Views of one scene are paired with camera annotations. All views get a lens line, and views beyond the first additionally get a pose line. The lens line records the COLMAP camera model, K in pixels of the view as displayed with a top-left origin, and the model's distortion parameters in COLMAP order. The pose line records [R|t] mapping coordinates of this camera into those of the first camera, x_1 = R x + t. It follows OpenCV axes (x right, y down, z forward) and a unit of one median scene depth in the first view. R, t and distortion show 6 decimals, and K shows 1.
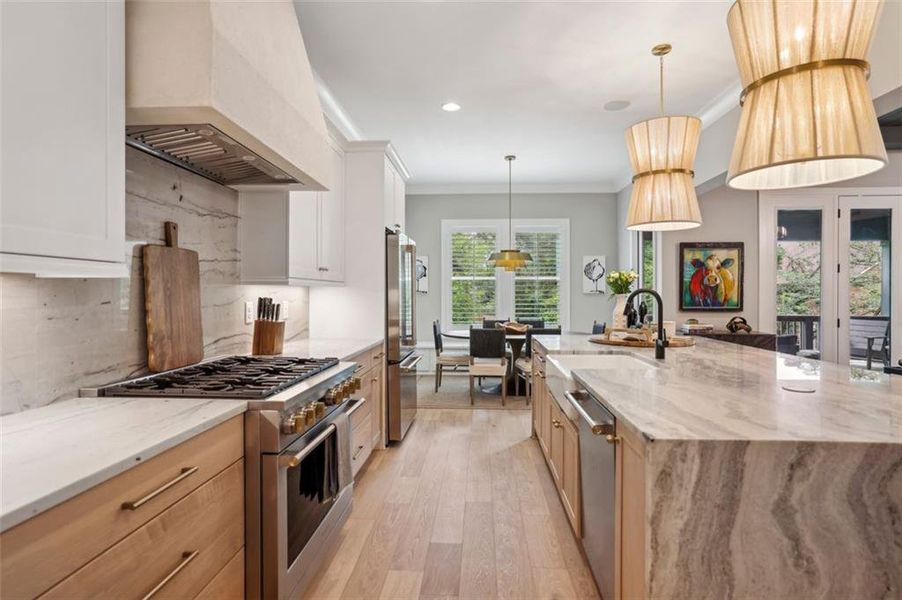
lens RADIAL K [[462.2, 0, 454.5], [0, 462.2, 291.6], [0, 0, 1]] dist [-0.040422, 0.004847]
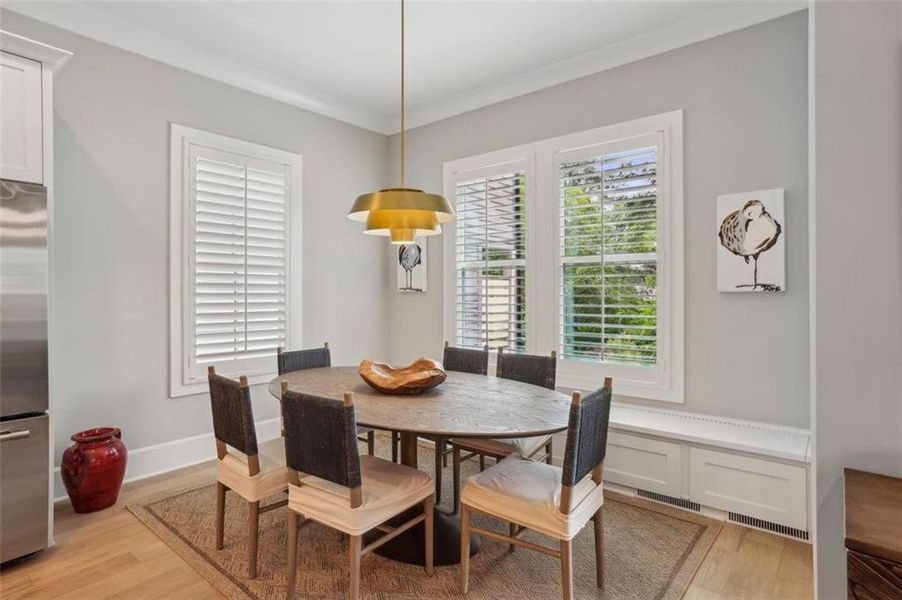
lens RADIAL K [[462.2, 0, 459.5], [0, 462.2, 291.5], [0, 0, 1]] dist [-0.040422, 0.004847]
pose [[0.802910, -0.002960, -0.596093, 0.773905], [0.004937, 0.999986, 0.001684, 0.005400], [0.596080, -0.004295, 0.802913, 1.290220]]
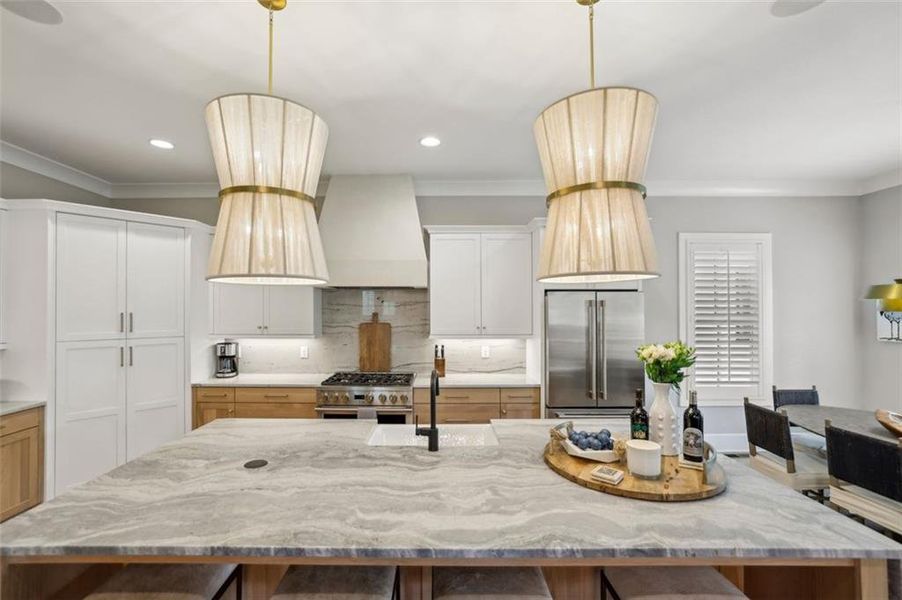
lens RADIAL K [[392.4, 0, 437.9], [0, 392.4, 308.8], [0, 0, 1]] dist [-0.013381, 0.007387]
pose [[0.051097, -0.003335, -0.998688, 0.991271], [0.007406, 0.999968, -0.002961, -0.107295], [0.998666, -0.007245, 0.051120, 0.795894]]
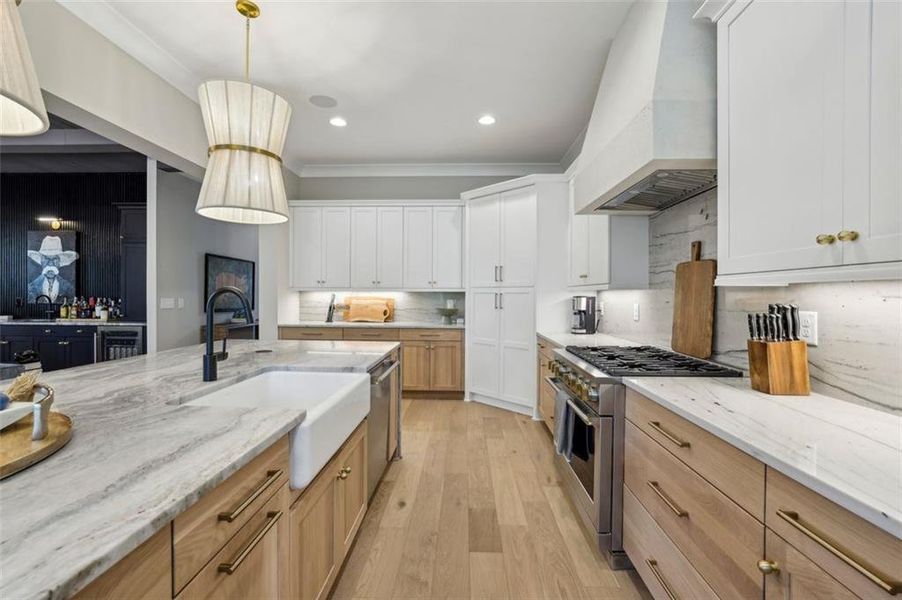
lens RADIAL K [[392.4, 0, 452.5], [0, 392.4, 298.1], [0, 0, 1]] dist [-0.013381, 0.007387]
pose [[-0.999219, -0.007984, -0.038691, 0.065852], [-0.008031, 0.999967, 0.001067, 0.007217], [0.038681, 0.001377, -0.999251, 1.339928]]
